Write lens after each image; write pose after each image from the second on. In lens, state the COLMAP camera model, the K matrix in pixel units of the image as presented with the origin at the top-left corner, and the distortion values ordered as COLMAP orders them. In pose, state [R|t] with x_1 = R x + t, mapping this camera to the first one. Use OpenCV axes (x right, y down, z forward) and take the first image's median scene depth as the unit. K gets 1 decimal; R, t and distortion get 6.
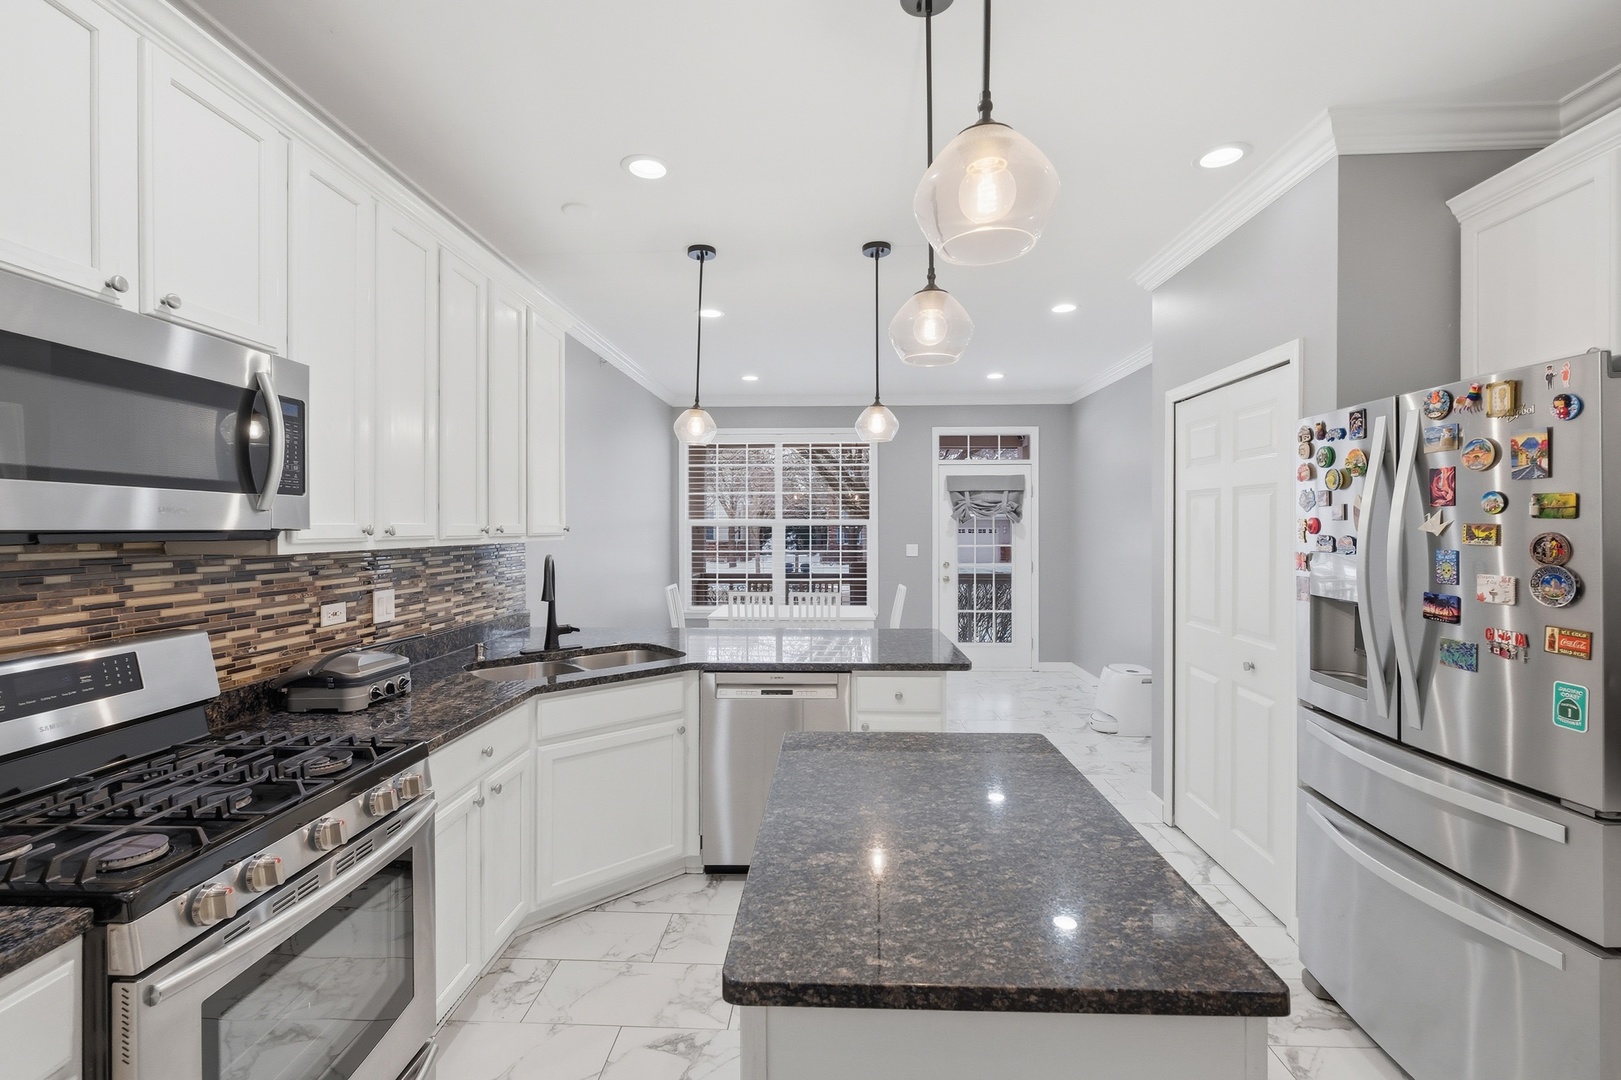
lens RADIAL K [[710.5, 0, 809.6], [0, 710.5, 534.7], [0, 0, 1]] dist [0.000158, -0.000157]
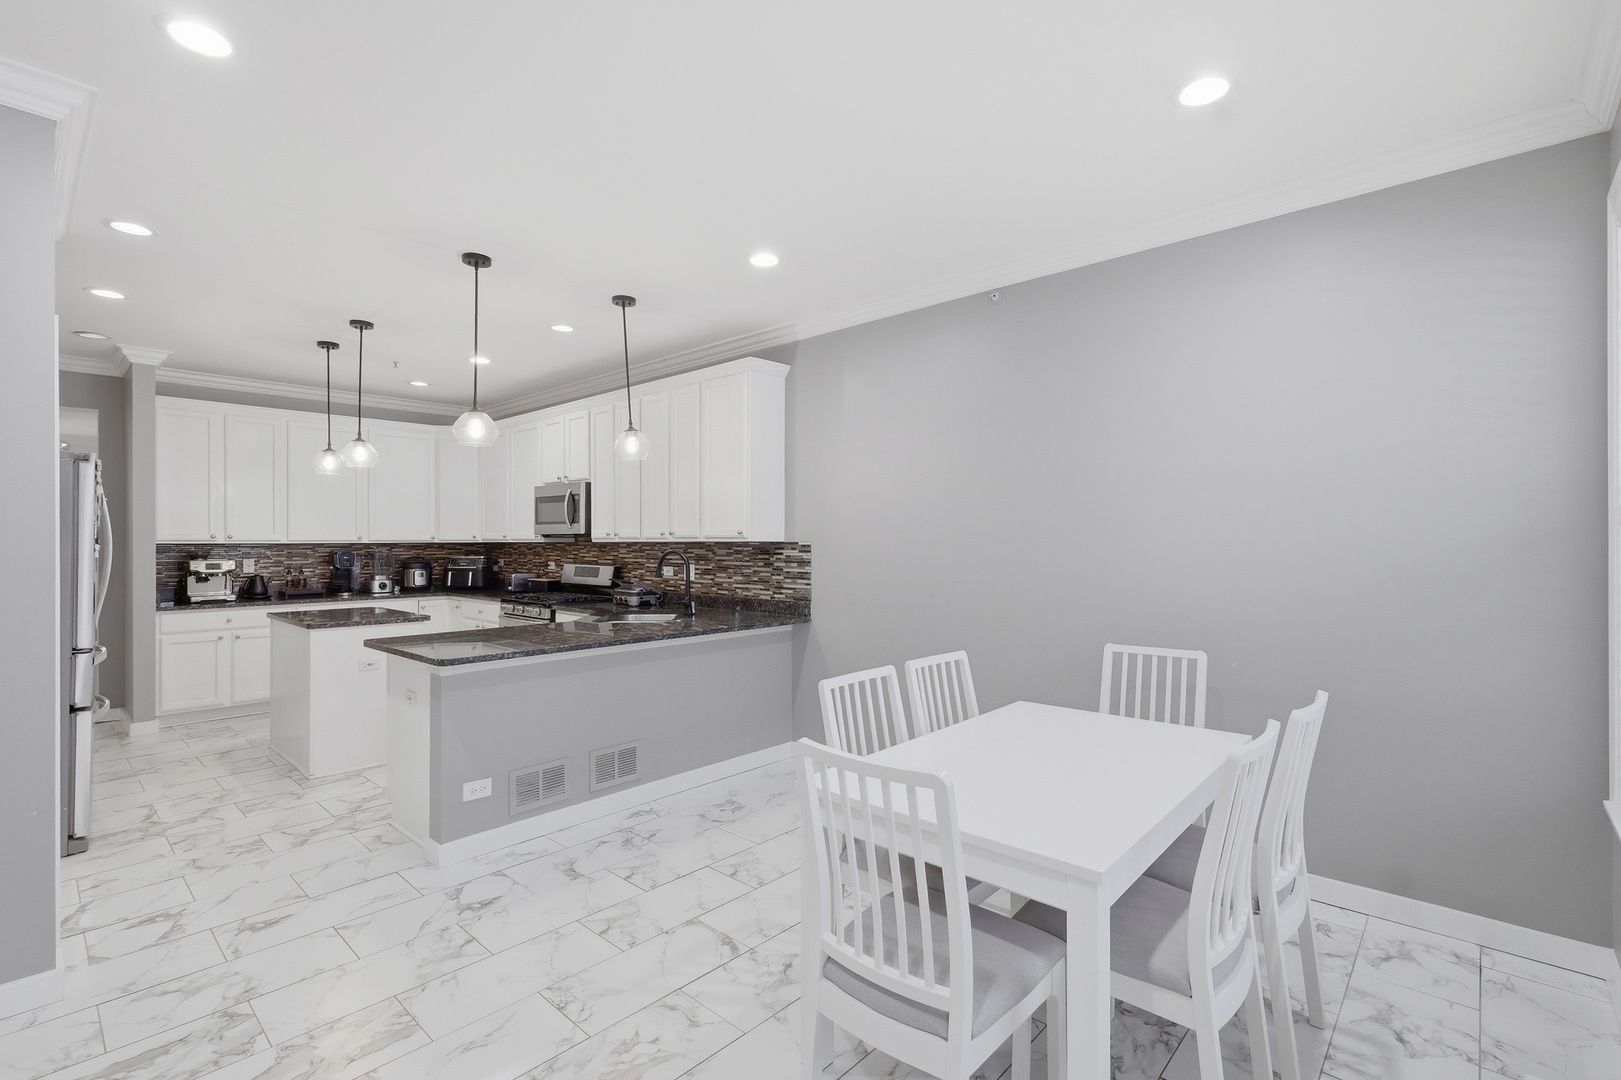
lens RADIAL K [[740.4, 0, 806.3], [0, 740.4, 540.7], [0, 0, 1]] dist [0.000080, -0.000033]
pose [[-0.646912, 0.013946, -0.762437, 0.725347], [0.001985, 0.999860, 0.016605, -0.020331], [0.762562, 0.009228, -0.646849, 2.465656]]
